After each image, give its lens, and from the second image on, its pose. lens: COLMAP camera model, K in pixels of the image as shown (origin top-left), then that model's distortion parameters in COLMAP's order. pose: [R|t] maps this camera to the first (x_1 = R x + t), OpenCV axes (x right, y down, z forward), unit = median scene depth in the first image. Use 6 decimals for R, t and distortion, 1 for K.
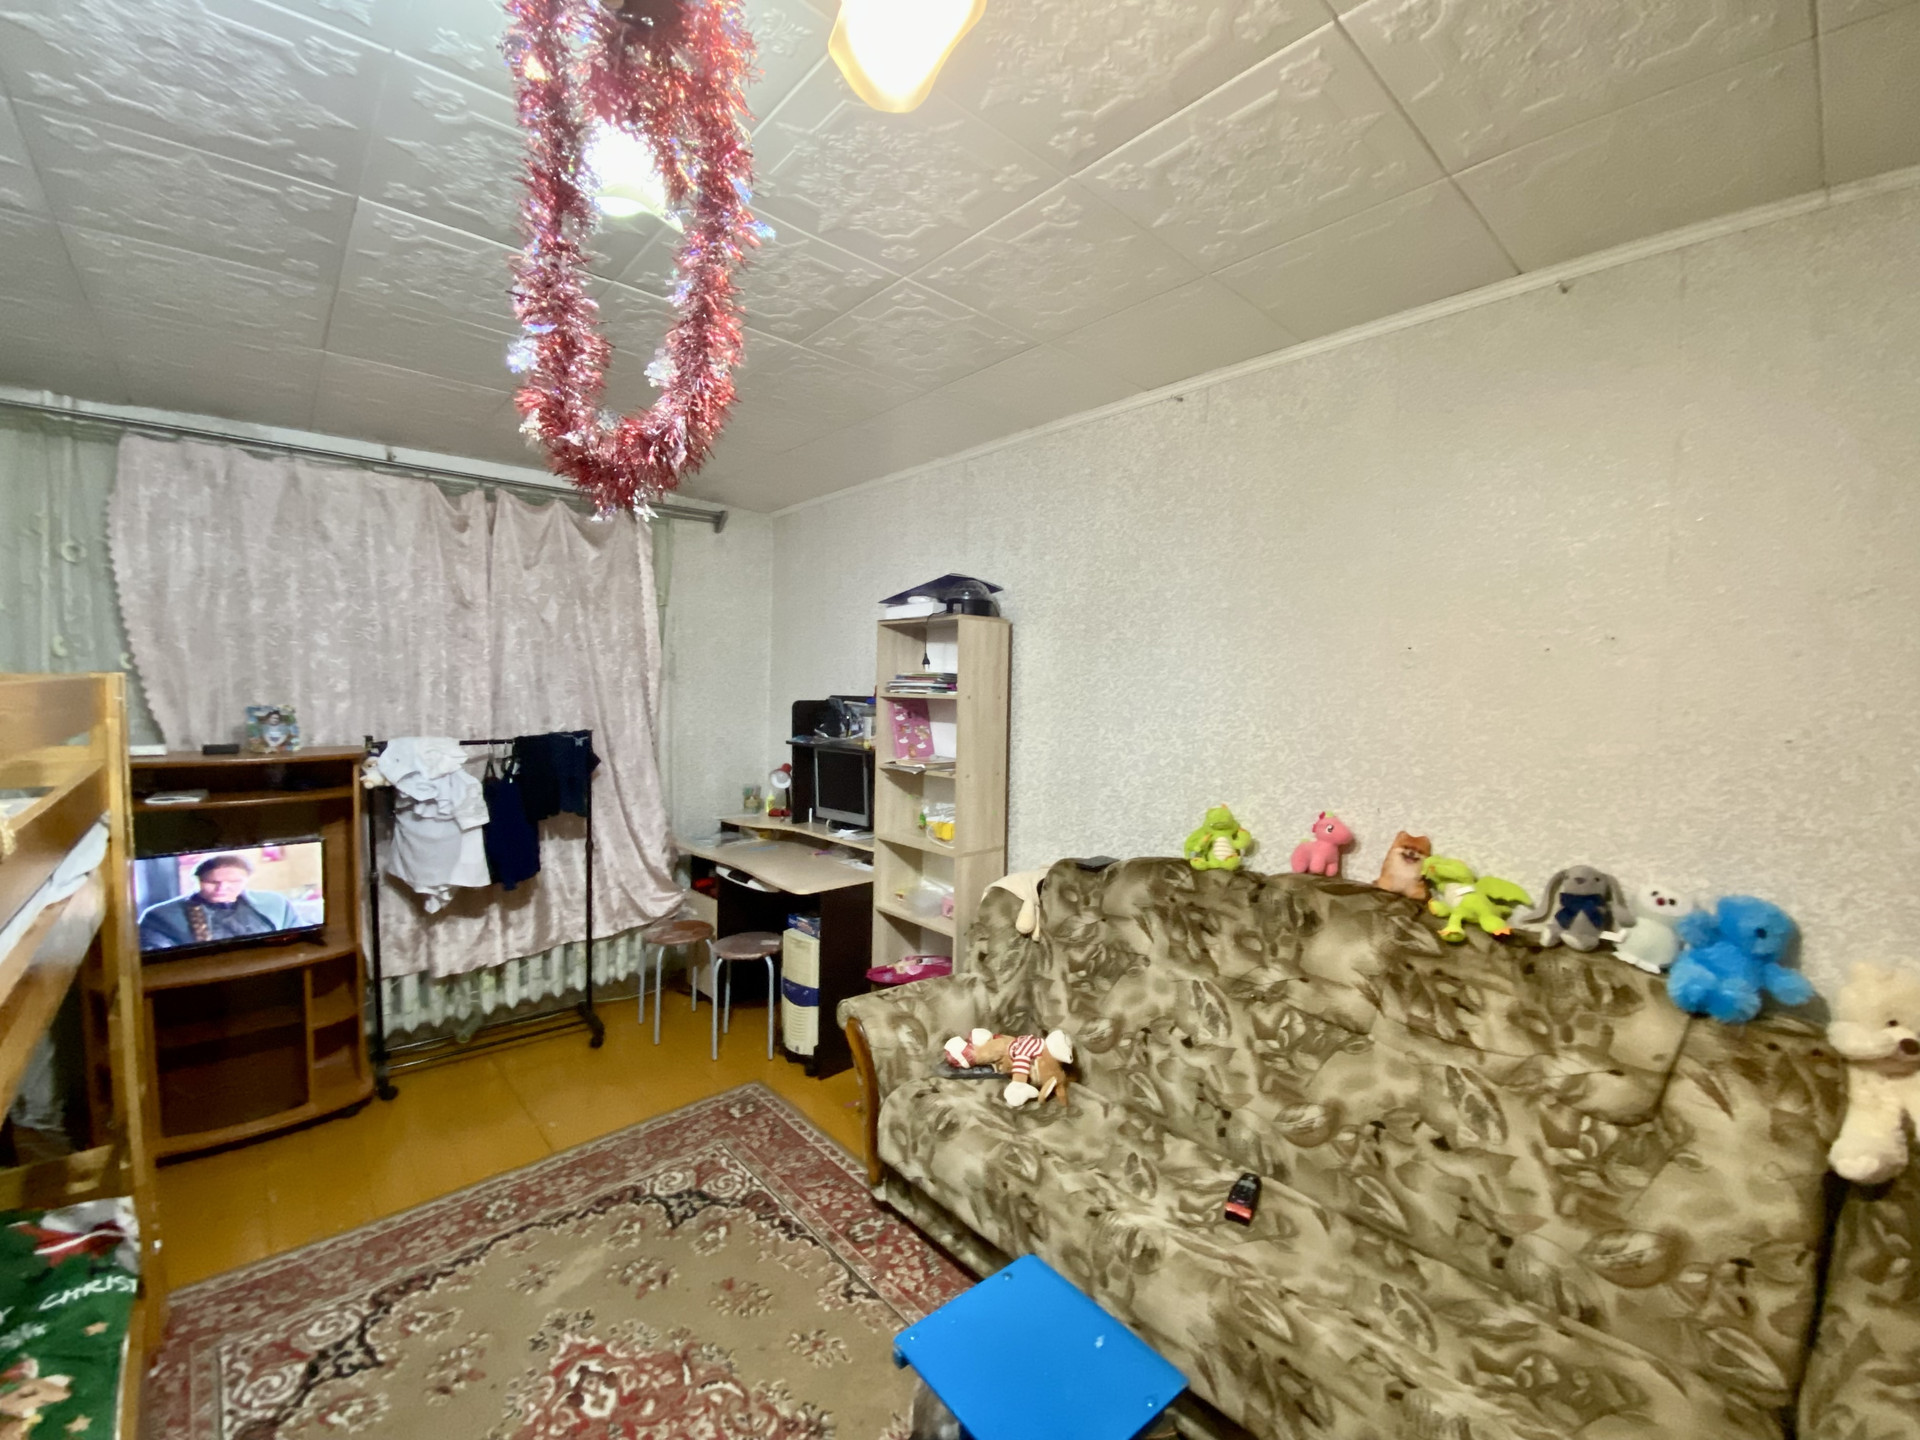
lens RADIAL K [[788.2, 0, 960.0], [0, 788.2, 720.0], [0, 0, 1]] dist [0.024487, -0.022424]
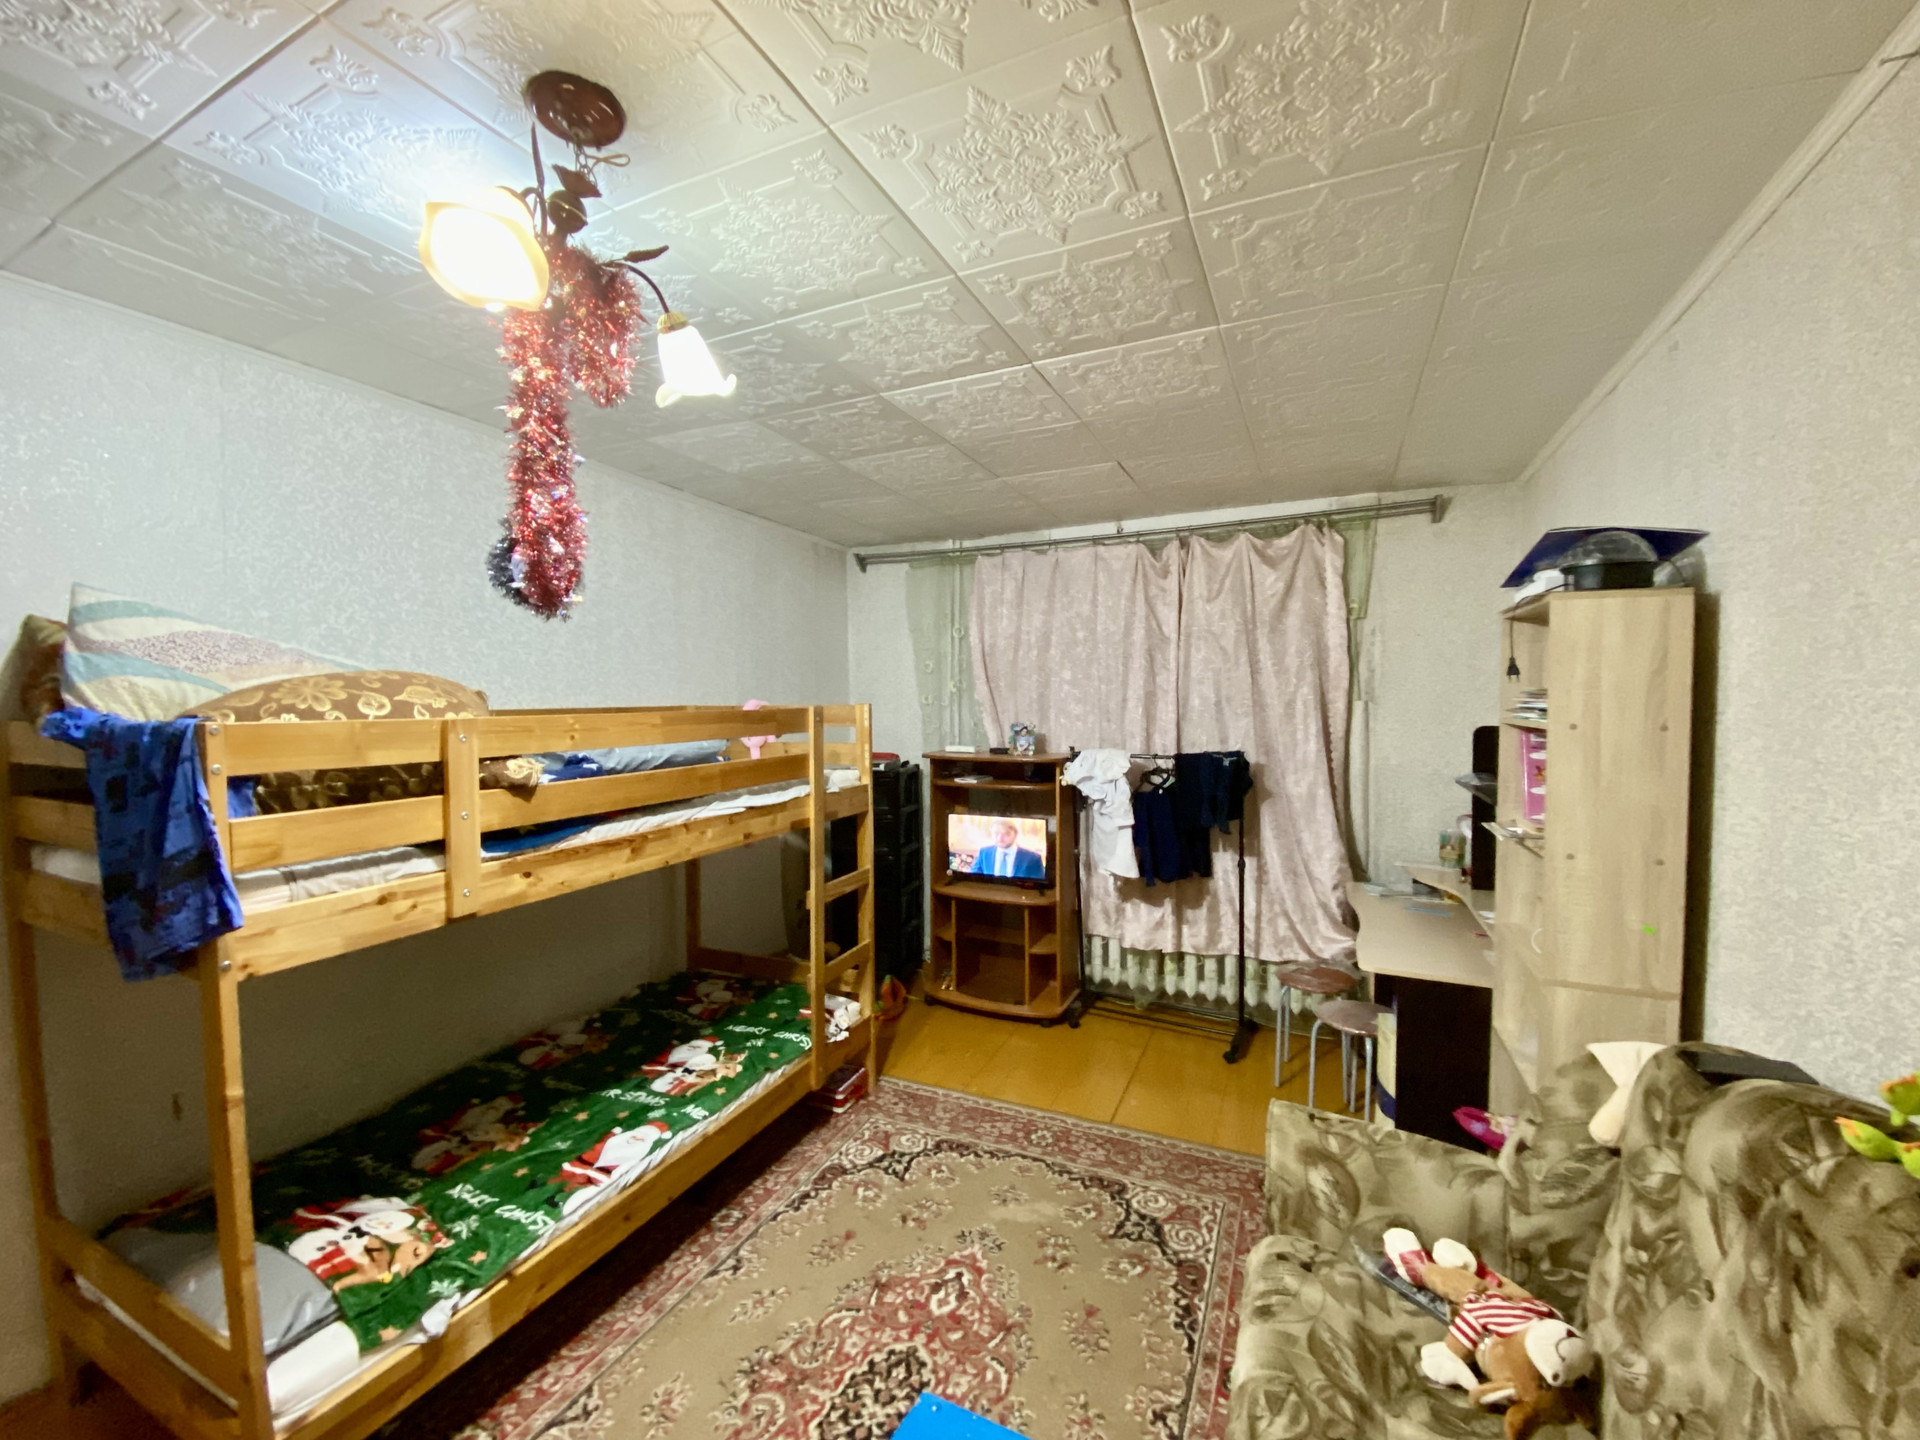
lens RADIAL K [[788.2, 0, 960.0], [0, 788.2, 720.0], [0, 0, 1]] dist [0.024487, -0.022424]
pose [[0.386824, 0.014791, -0.922035, 0.478369], [-0.033588, 0.999434, 0.001942, -0.026670], [0.921542, 0.030218, 0.387102, 0.375742]]
